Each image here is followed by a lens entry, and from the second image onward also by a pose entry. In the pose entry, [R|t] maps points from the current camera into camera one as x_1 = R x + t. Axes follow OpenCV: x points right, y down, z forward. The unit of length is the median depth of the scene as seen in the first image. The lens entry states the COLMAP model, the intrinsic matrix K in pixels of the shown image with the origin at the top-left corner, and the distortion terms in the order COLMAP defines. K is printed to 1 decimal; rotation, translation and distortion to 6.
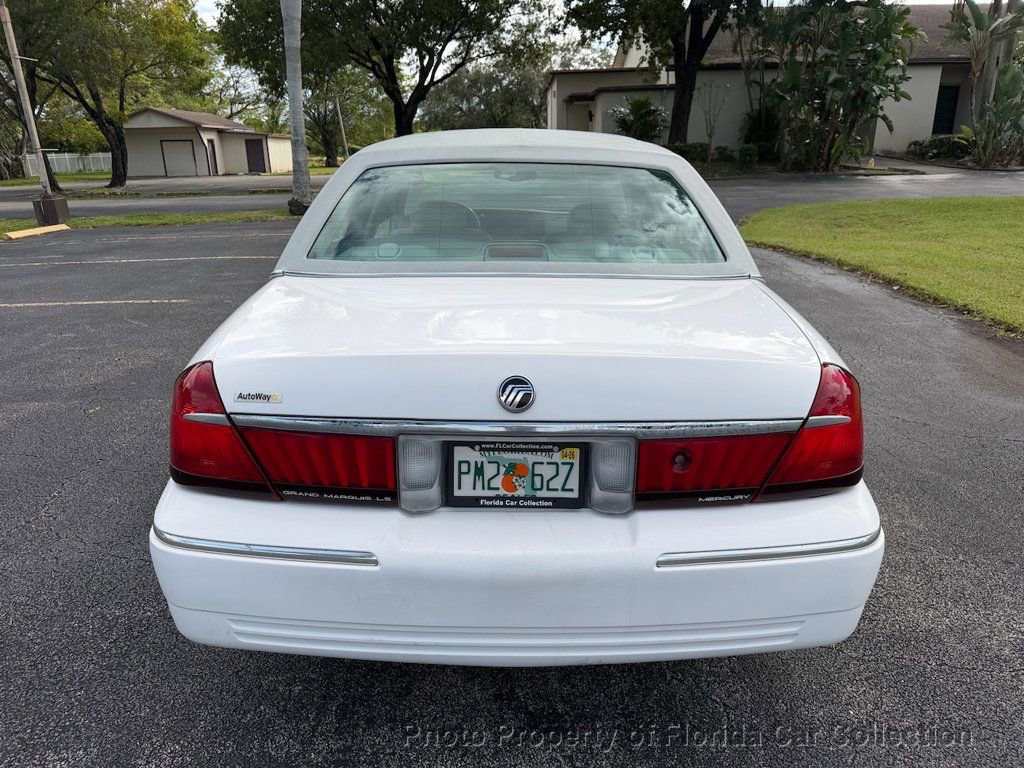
lens RADIAL K [[735.3, 0, 512.0], [0, 735.3, 384.0], [0, 0, 1]] dist [0.009918, -0.020278]
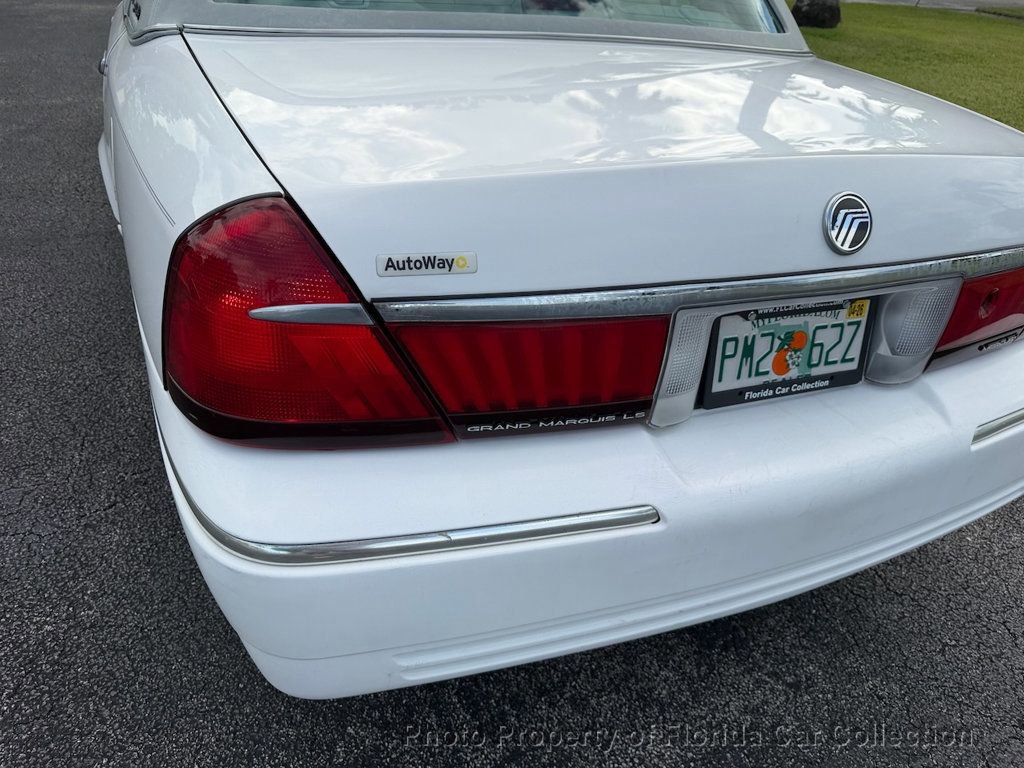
lens RADIAL K [[756.6, 0, 510.7], [0, 756.6, 424.0], [0, 0, 1]] dist [0.096890, -0.225231]
pose [[0.915454, -0.161091, 0.368772, -0.494637], [0.047261, 0.953079, 0.299011, -0.030918], [-0.399637, -0.256303, 0.880113, 0.472592]]
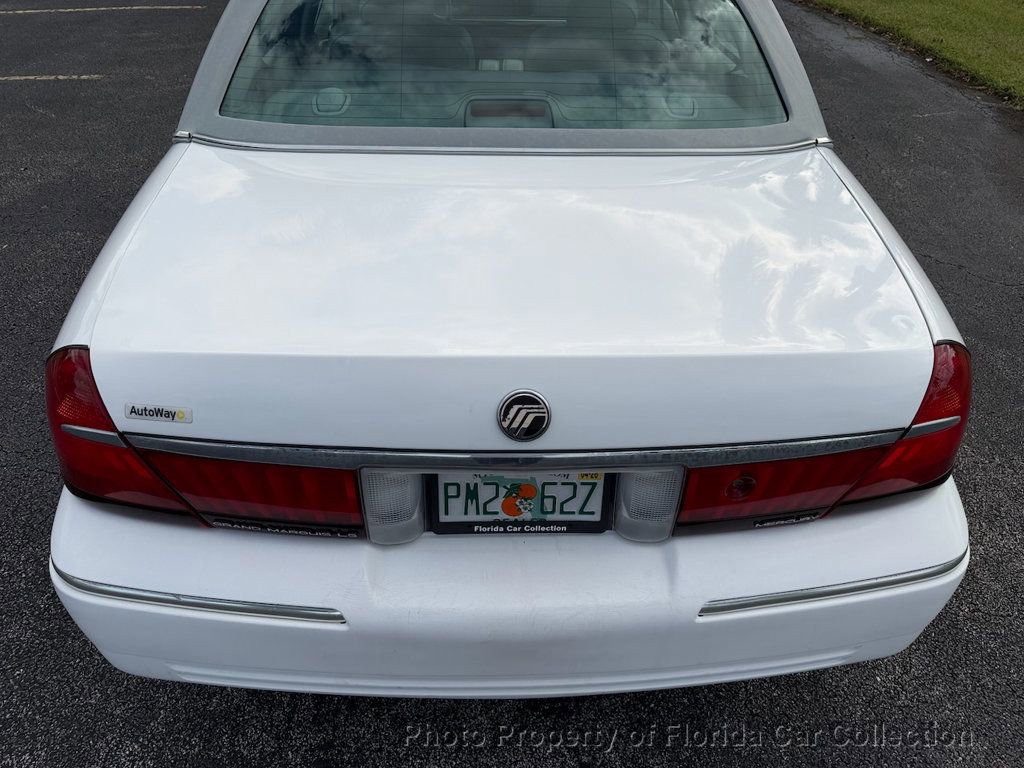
lens RADIAL K [[730.9, 0, 512.0], [0, 730.9, 384.0], [0, 0, 1]] dist [0.001804, -0.008972]
pose [[0.999279, -0.011851, 0.036078, -0.029074], [-0.000879, 0.942590, 0.333952, -0.239212], [-0.037964, -0.333743, 0.941899, 0.325689]]
